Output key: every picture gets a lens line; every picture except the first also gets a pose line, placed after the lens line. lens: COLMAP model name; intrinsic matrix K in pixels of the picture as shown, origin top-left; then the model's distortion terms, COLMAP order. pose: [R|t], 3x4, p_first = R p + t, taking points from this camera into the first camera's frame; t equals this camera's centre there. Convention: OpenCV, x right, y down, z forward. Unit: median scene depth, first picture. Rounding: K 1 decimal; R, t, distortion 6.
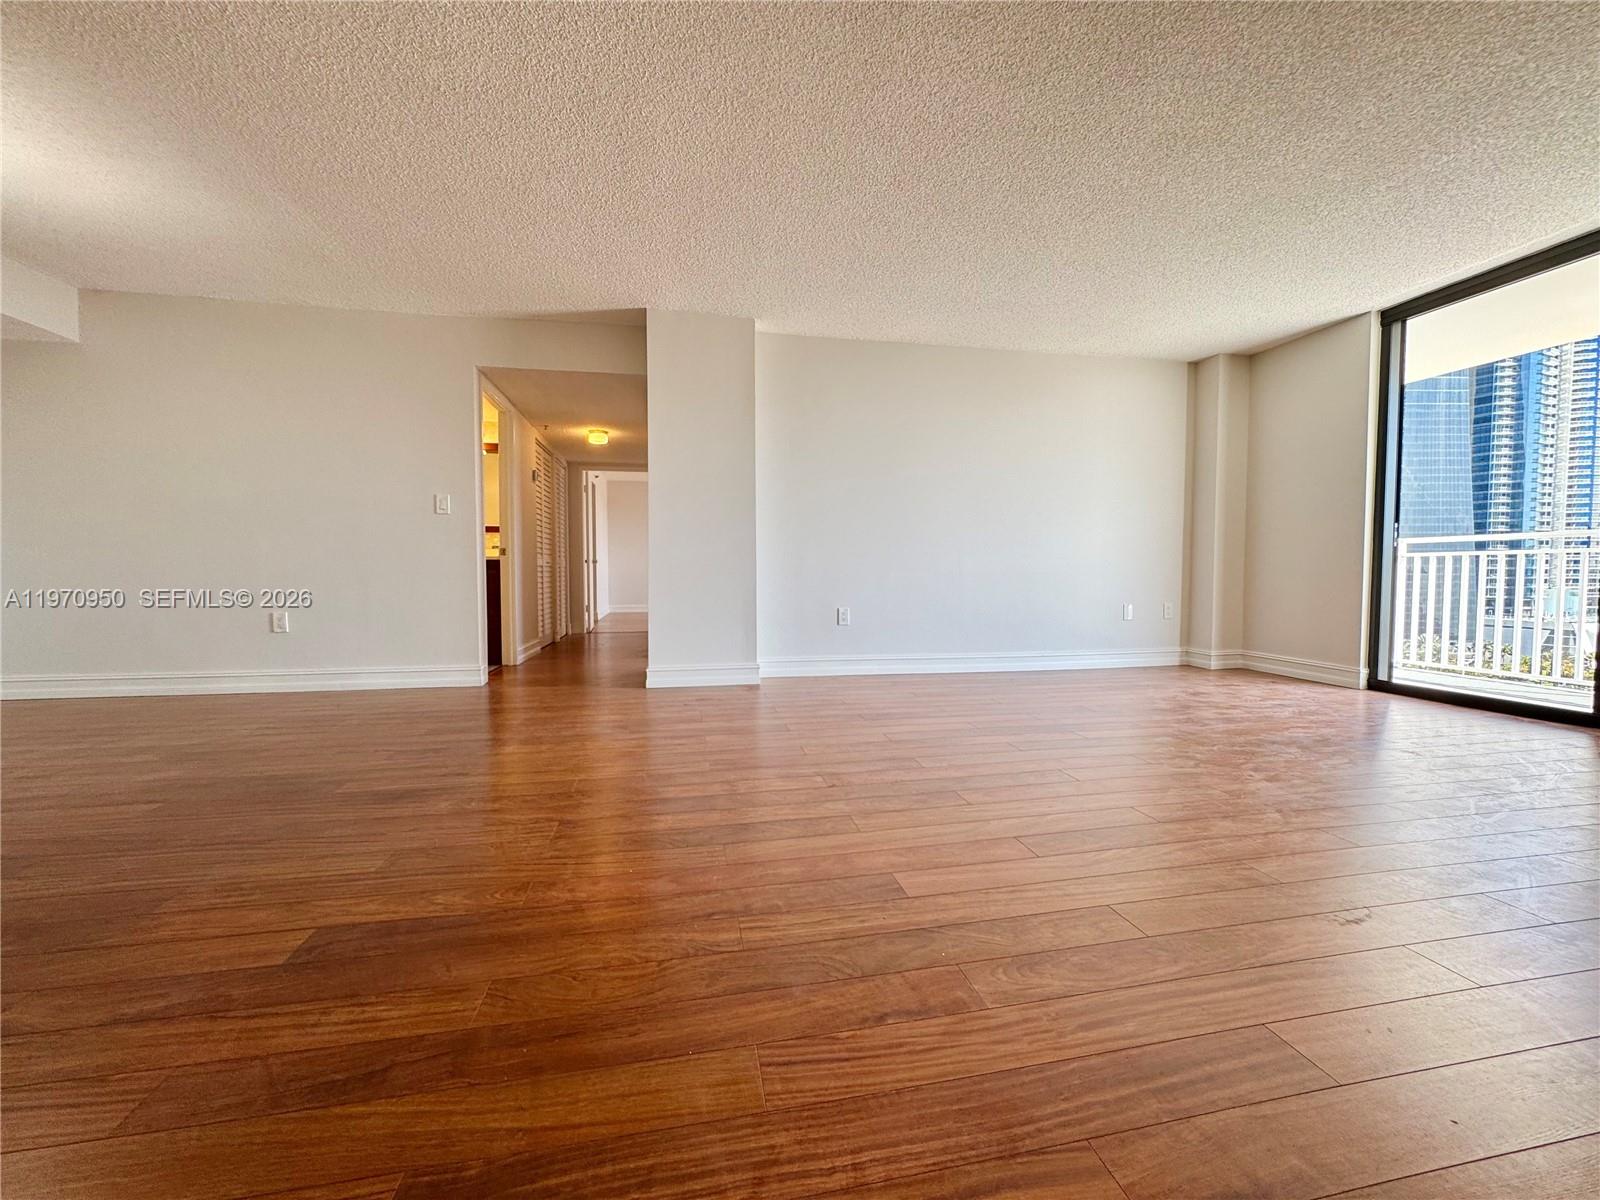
lens RADIAL K [[640.0, 0, 806.0], [0, 640.0, 595.1], [0, 0, 1]] dist [-0.002909, 0.000490]
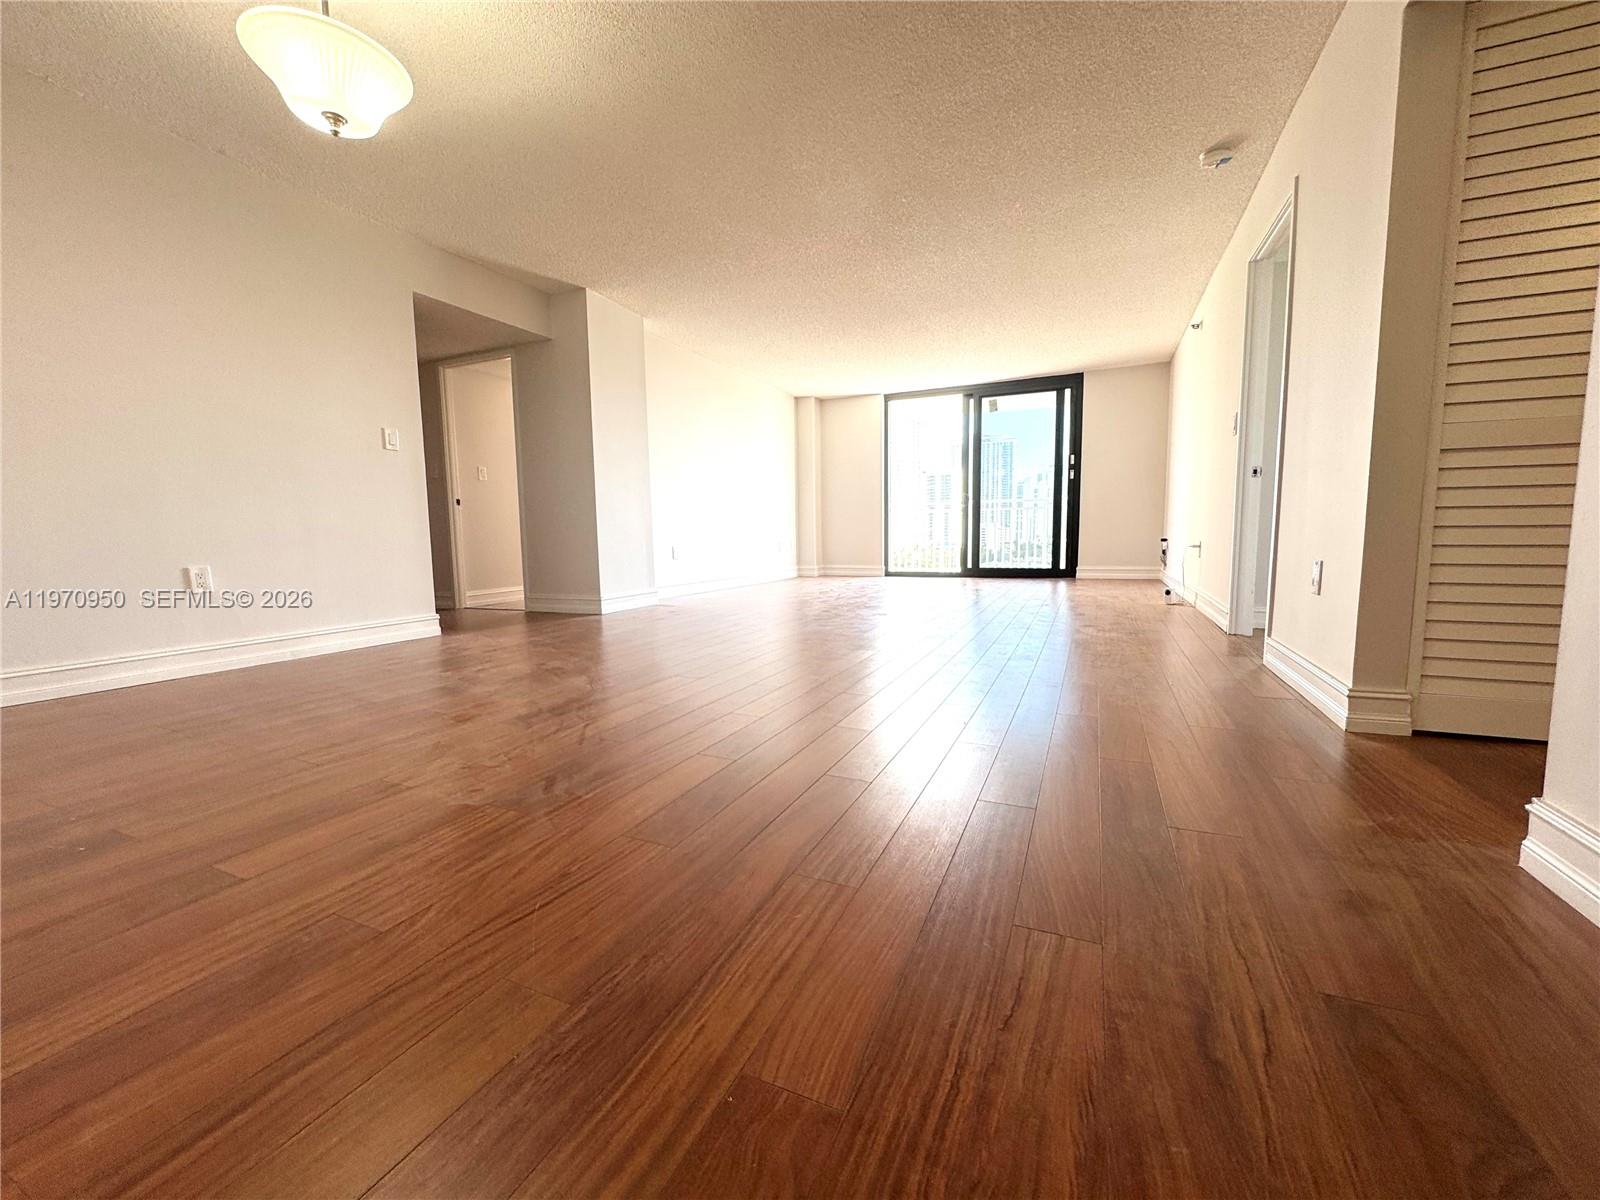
lens RADIAL K [[640.0, 0, 803.7], [0, 640.0, 599.2], [0, 0, 1]] dist [-0.002909, 0.000490]
pose [[0.582643, -0.097460, 0.806863, -0.950934], [0.055288, 0.995237, 0.080289, 0.041052], [-0.810845, -0.002171, 0.585257, -0.001785]]
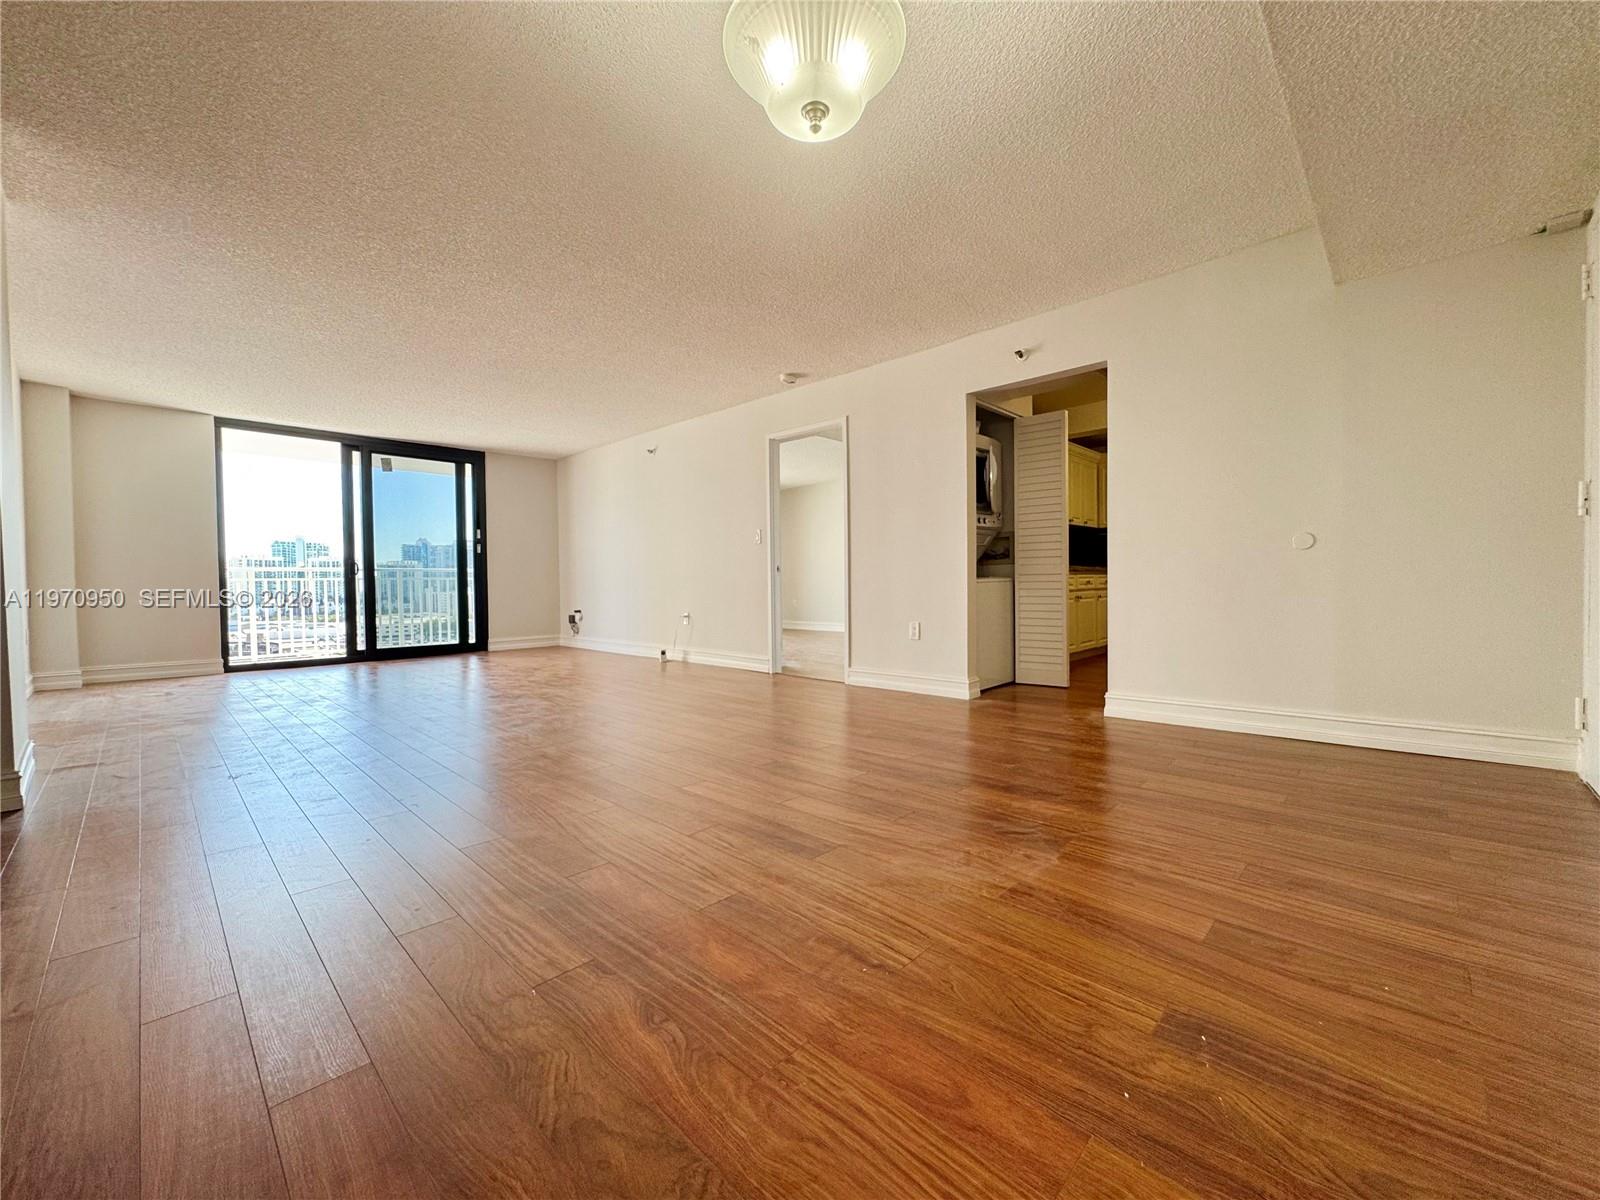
lens RADIAL K [[640.0, 0, 804.8], [0, 640.0, 587.8], [0, 0, 1]] dist [-0.002909, 0.000490]
pose [[-0.574839, 0.000687, 0.818266, -1.034812], [0.048299, 0.998285, 0.033093, -0.027772], [-0.816840, 0.058545, -0.573886, 0.739669]]
